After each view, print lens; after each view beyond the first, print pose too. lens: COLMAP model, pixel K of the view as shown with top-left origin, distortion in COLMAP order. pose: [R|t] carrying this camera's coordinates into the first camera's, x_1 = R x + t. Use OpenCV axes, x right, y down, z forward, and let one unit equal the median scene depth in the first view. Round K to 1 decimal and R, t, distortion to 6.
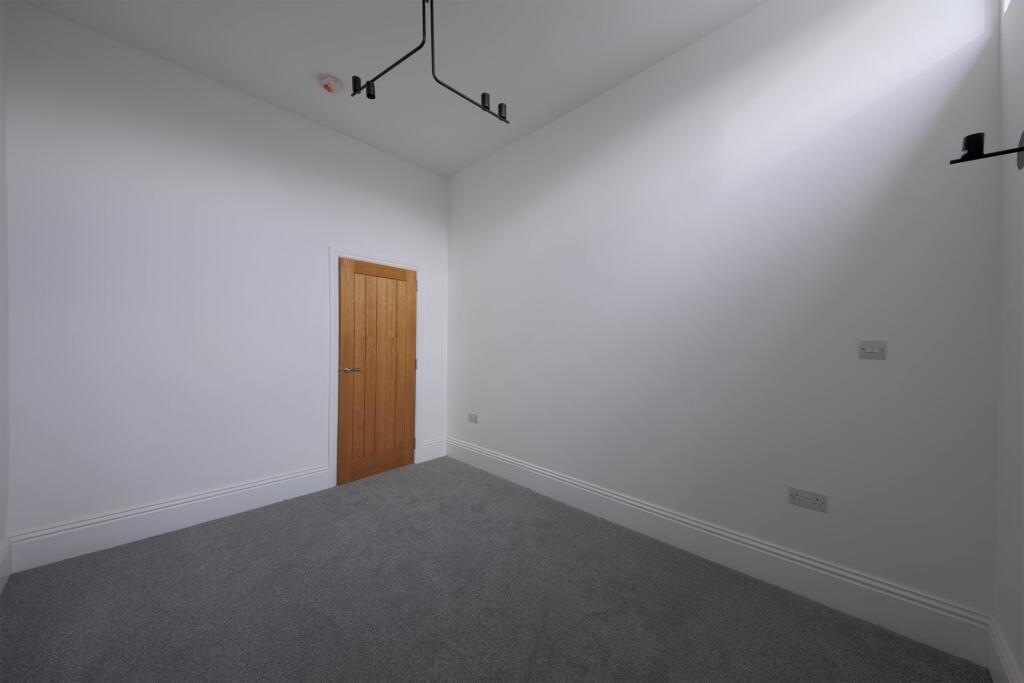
lens RADIAL K [[349.7, 0, 508.1], [0, 349.7, 341.1], [0, 0, 1]] dist [0.000341, 0.000028]
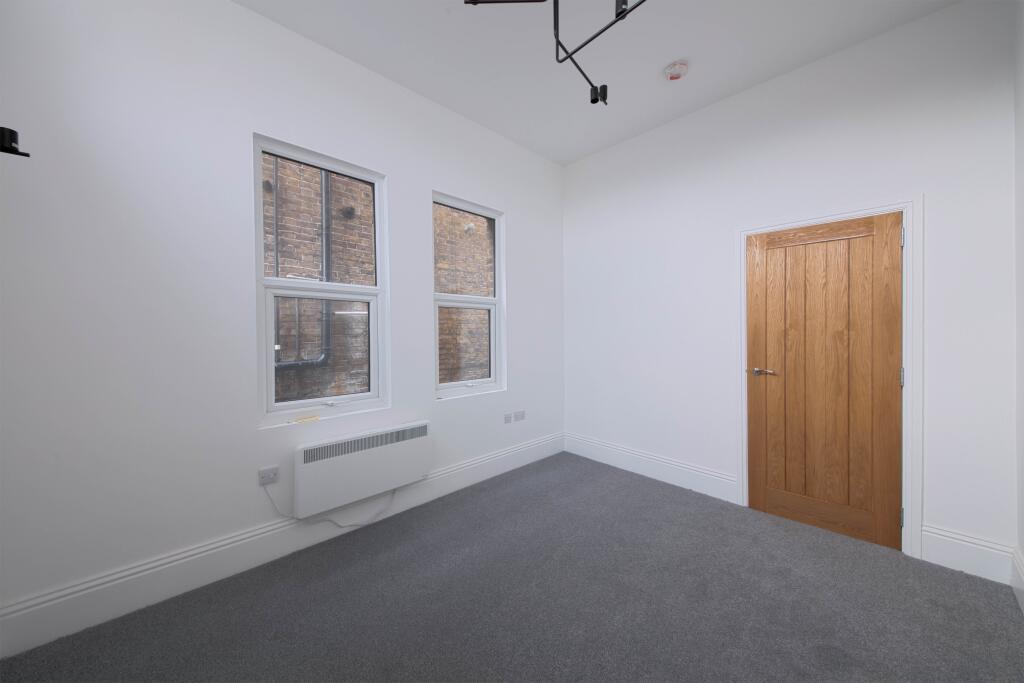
lens RADIAL K [[349.7, 0, 508.1], [0, 349.7, 341.1], [0, 0, 1]] dist [0.000341, 0.000028]
pose [[-0.040731, 0.006437, -0.999149, 0.360835], [0.003560, 0.999974, 0.006298, 0.003811], [0.999164, -0.003301, -0.040753, 0.435026]]
